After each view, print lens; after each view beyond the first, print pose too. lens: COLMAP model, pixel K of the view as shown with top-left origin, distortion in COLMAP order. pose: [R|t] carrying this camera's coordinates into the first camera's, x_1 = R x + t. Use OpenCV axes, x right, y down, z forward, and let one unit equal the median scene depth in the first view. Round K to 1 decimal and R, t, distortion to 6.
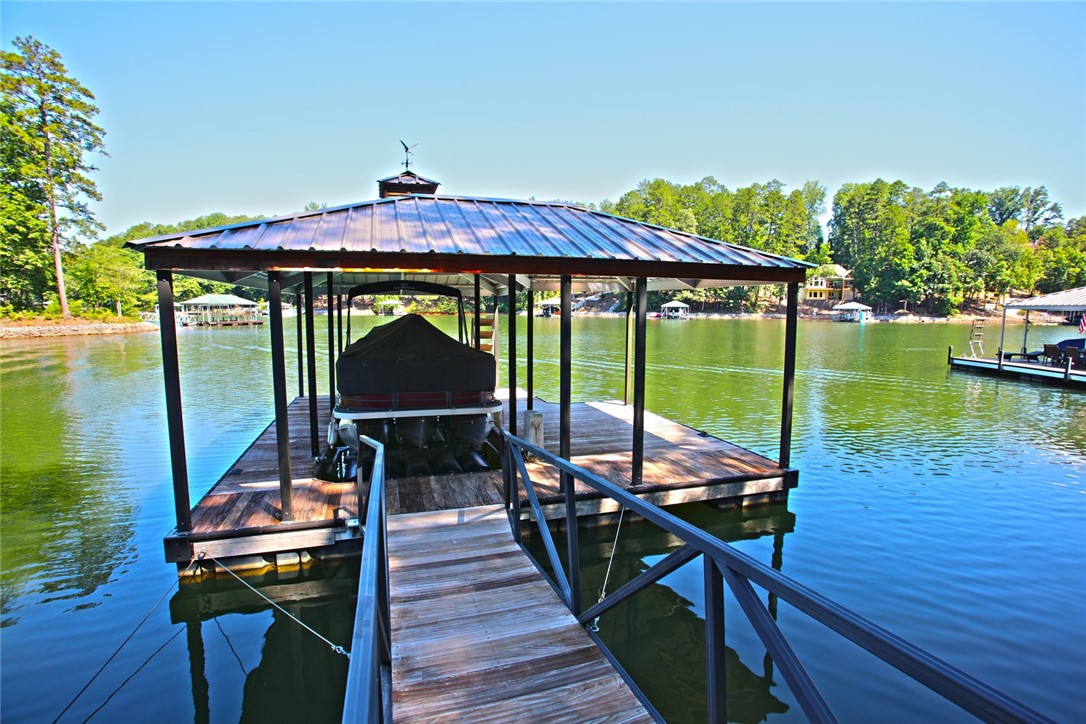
lens RADIAL K [[528.2, 0, 544.4], [0, 528.2, 365.1], [0, 0, 1]] dist [-0.065235, 0.029489]
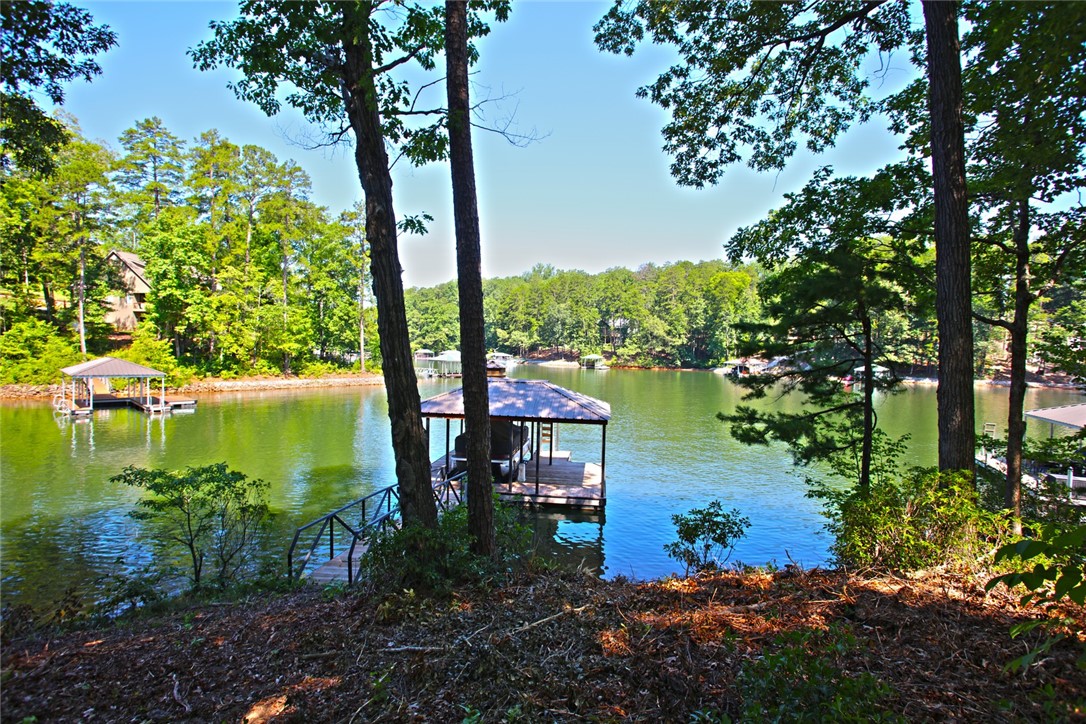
lens RADIAL K [[528.6, 0, 543.6], [0, 528.6, 366.0], [0, 0, 1]] dist [-0.083384, 0.046388]
pose [[0.917601, 0.030263, -0.396350, 0.076841], [-0.063899, 0.995360, -0.071935, -0.014747], [0.392334, 0.091334, 0.915277, -0.095638]]
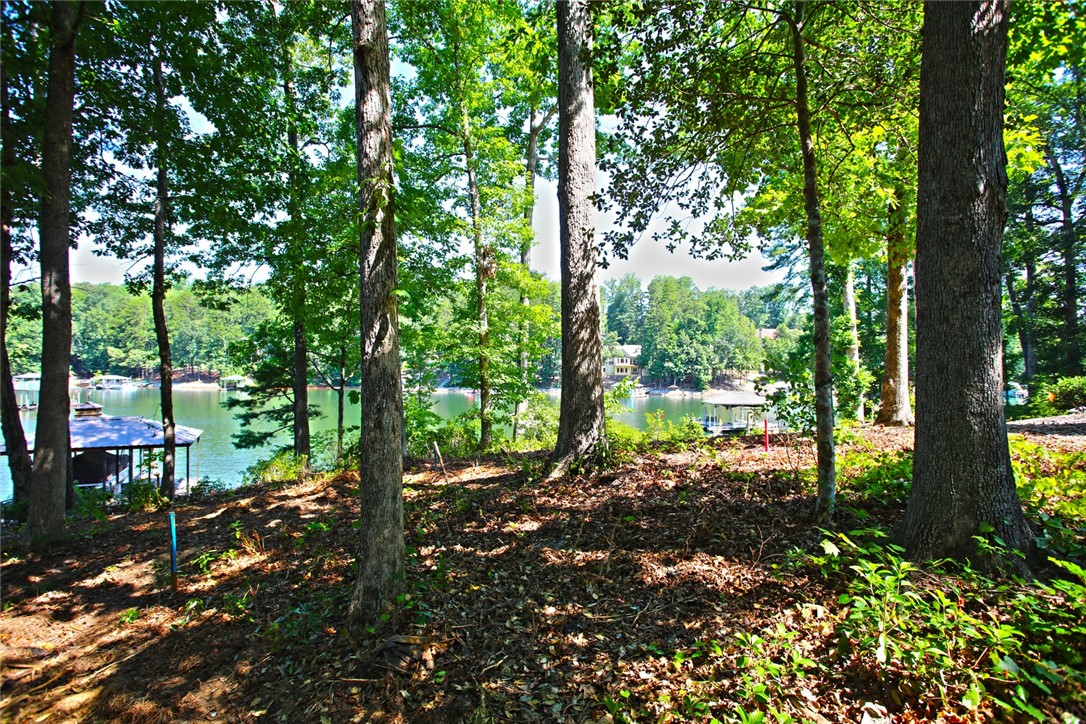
lens RADIAL K [[528.3, 0, 545.3], [0, 528.3, 366.8], [0, 0, 1]] dist [-0.076914, 0.037411]
pose [[0.978103, 0.005325, 0.208051, 0.135874], [0.018453, 0.993517, -0.112179, -0.016277], [-0.207299, 0.113562, 0.971664, -0.190727]]
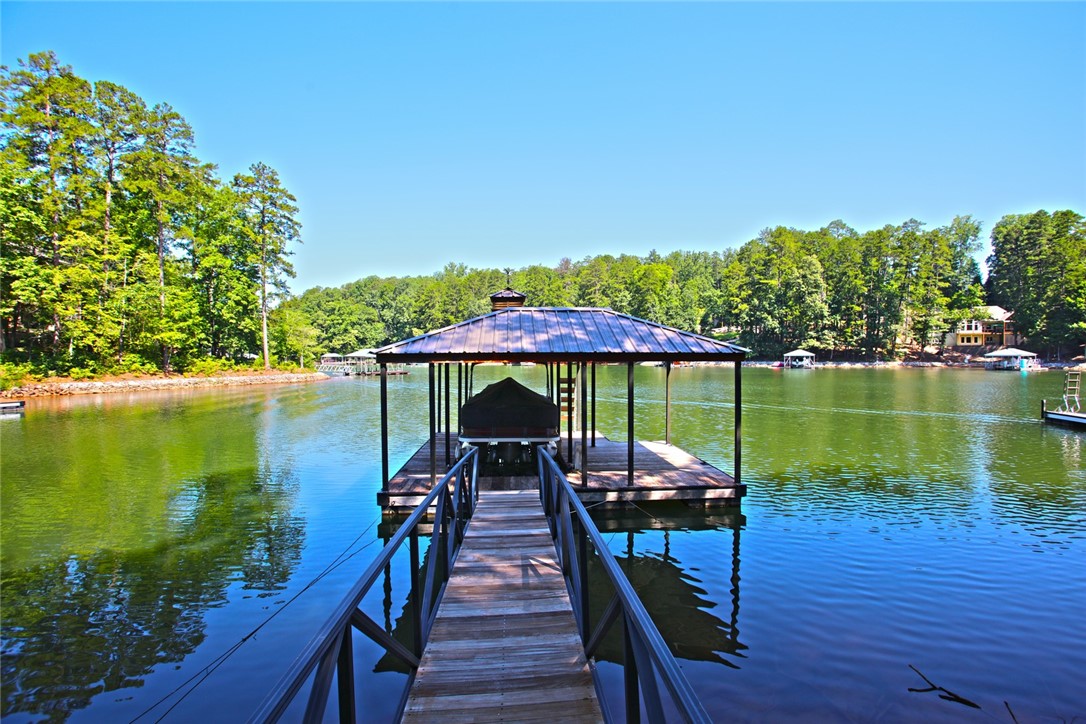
lens RADIAL K [[528.2, 0, 544.4], [0, 528.2, 365.1], [0, 0, 1]] dist [-0.065235, 0.029489]
pose [[0.972065, -0.003852, -0.234681, 0.018084], [-0.017537, 0.995879, -0.088985, 0.000146], [0.234057, 0.090615, 0.967991, -0.041215]]
